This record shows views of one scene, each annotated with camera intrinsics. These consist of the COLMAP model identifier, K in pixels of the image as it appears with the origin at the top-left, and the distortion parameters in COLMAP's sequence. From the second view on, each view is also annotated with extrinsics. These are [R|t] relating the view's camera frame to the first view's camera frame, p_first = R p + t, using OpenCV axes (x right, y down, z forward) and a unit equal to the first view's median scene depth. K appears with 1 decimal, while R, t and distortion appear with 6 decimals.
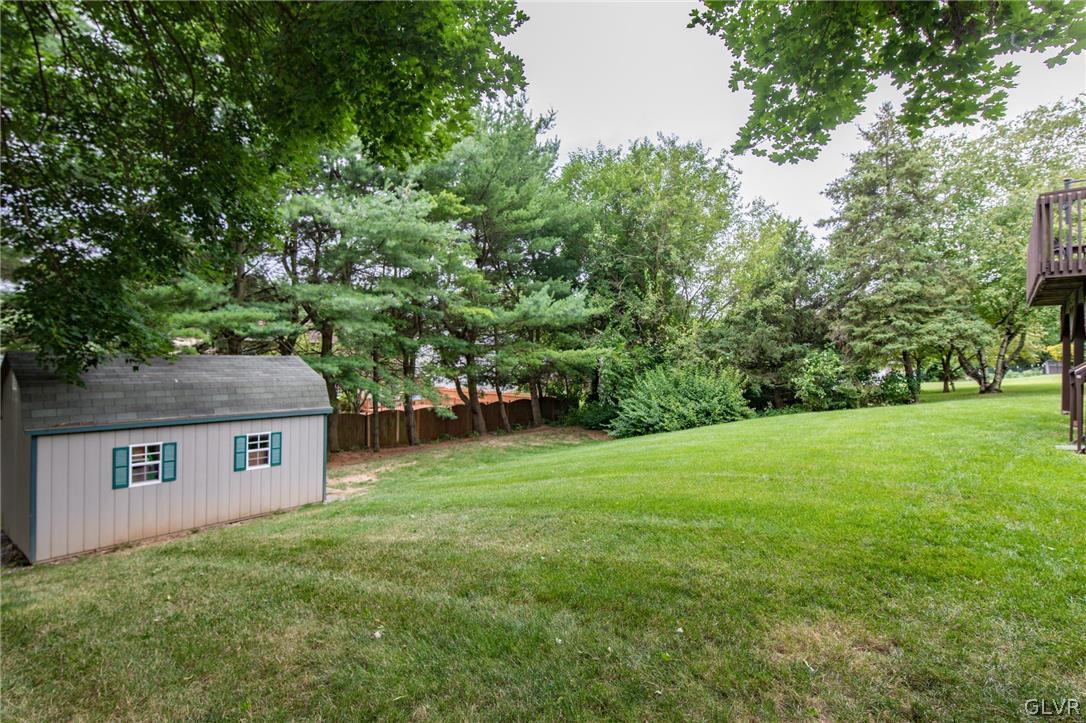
lens RADIAL K [[507.0, 0, 542.0], [0, 507.0, 344.9], [0, 0, 1]] dist [0.012640, -0.000032]
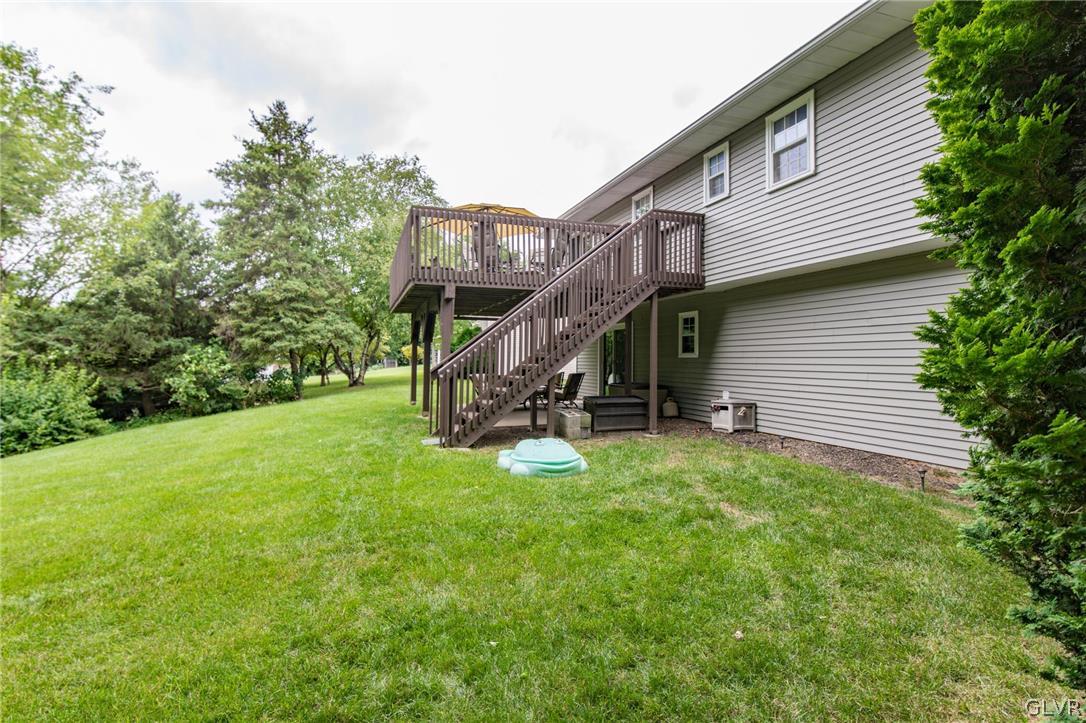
lens RADIAL K [[462.3, 0, 538.8], [0, 462.3, 357.3], [0, 0, 1]] dist [-0.001165, 0.000273]
pose [[0.441718, 0.003777, 0.897146, 0.087099], [-0.032486, 0.999403, 0.011787, 0.001855], [-0.896566, -0.034351, 0.441577, 0.128236]]
